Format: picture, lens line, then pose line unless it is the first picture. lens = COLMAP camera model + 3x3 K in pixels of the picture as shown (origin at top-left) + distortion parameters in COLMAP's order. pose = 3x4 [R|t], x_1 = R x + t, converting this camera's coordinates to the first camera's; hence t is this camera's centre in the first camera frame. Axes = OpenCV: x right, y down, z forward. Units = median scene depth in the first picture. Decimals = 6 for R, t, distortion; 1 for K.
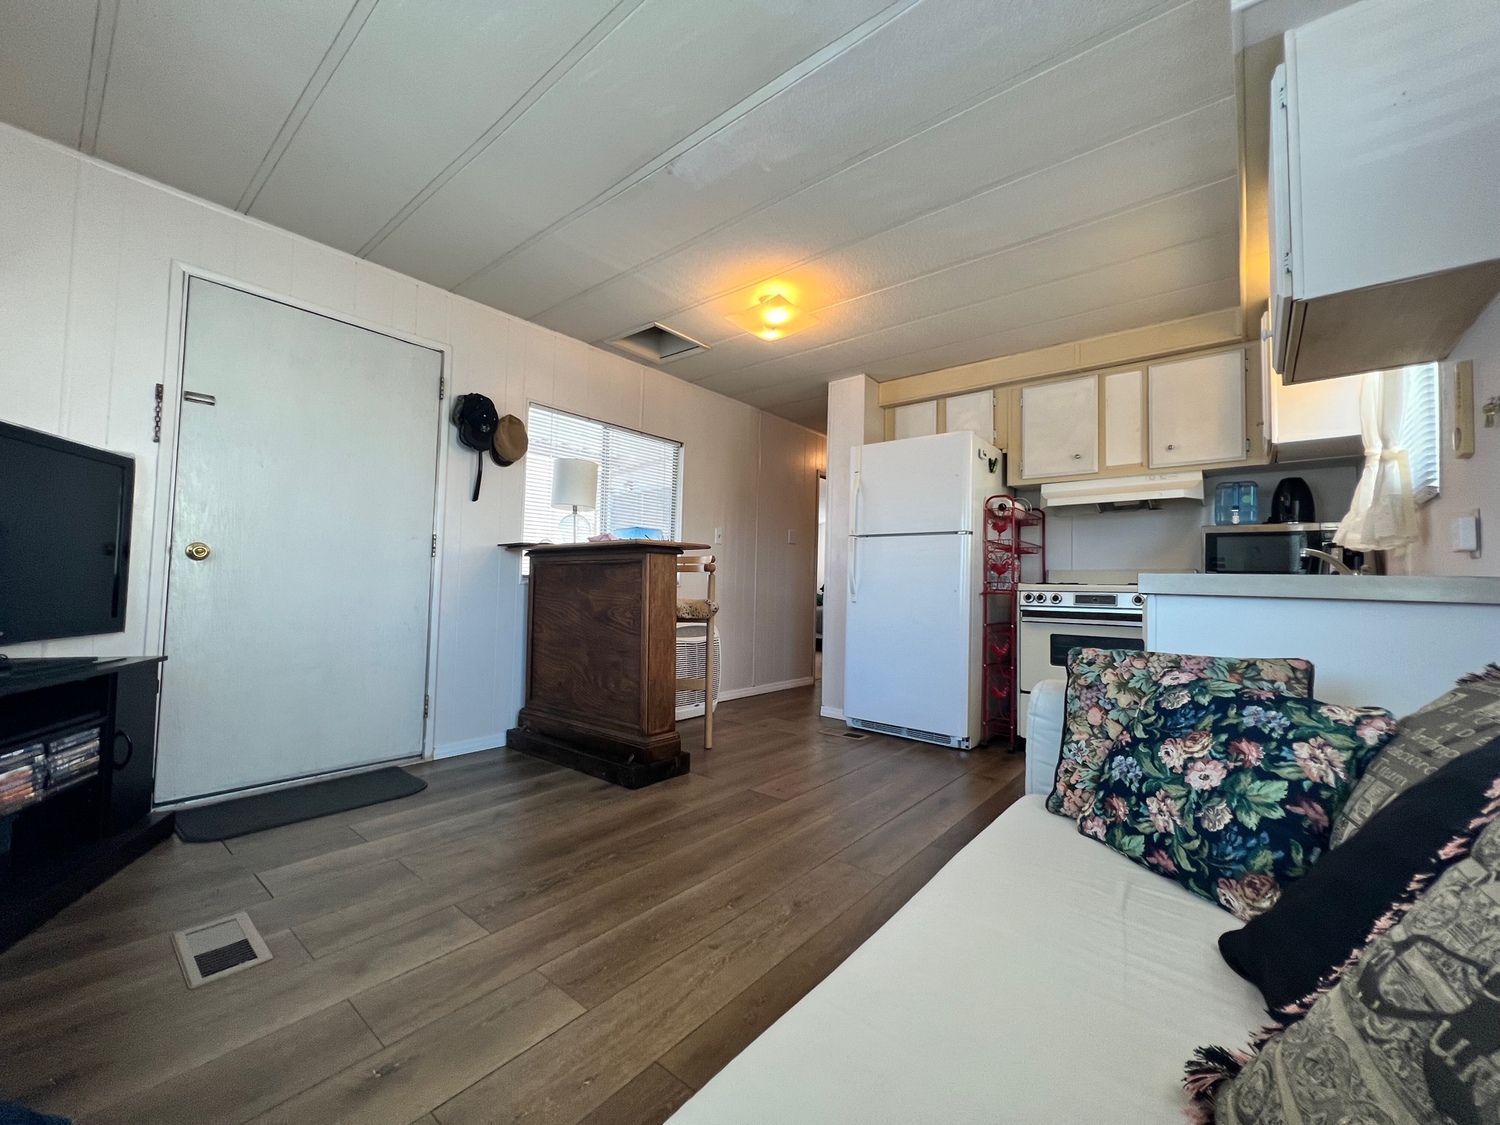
lens RADIAL K [[602.8, 0, 750.9], [0, 602.8, 561.6], [0, 0, 1]] dist [-0.001472, 0.000020]
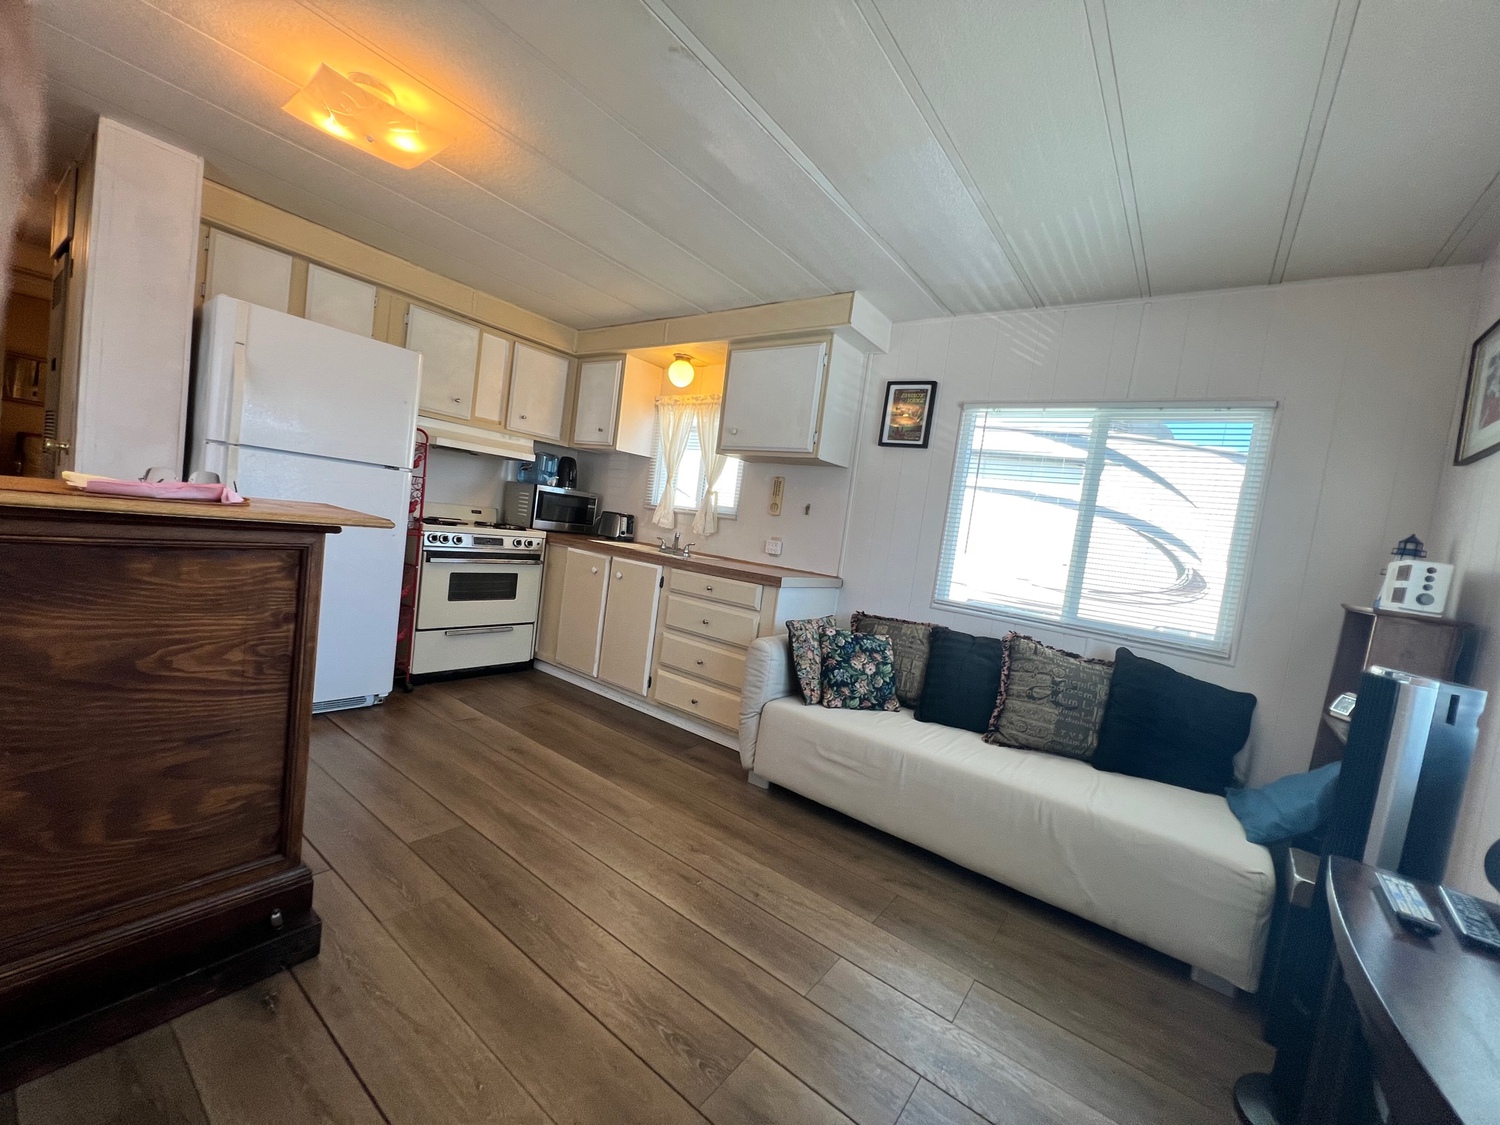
lens RADIAL K [[602.8, 0, 751.4], [0, 602.8, 562.3], [0, 0, 1]] dist [-0.001472, 0.000020]
pose [[-0.043411, -0.095226, 0.994509, -0.662768], [-0.171312, 0.981413, 0.086494, -0.092141], [-0.984260, -0.166617, -0.058918, 0.619342]]
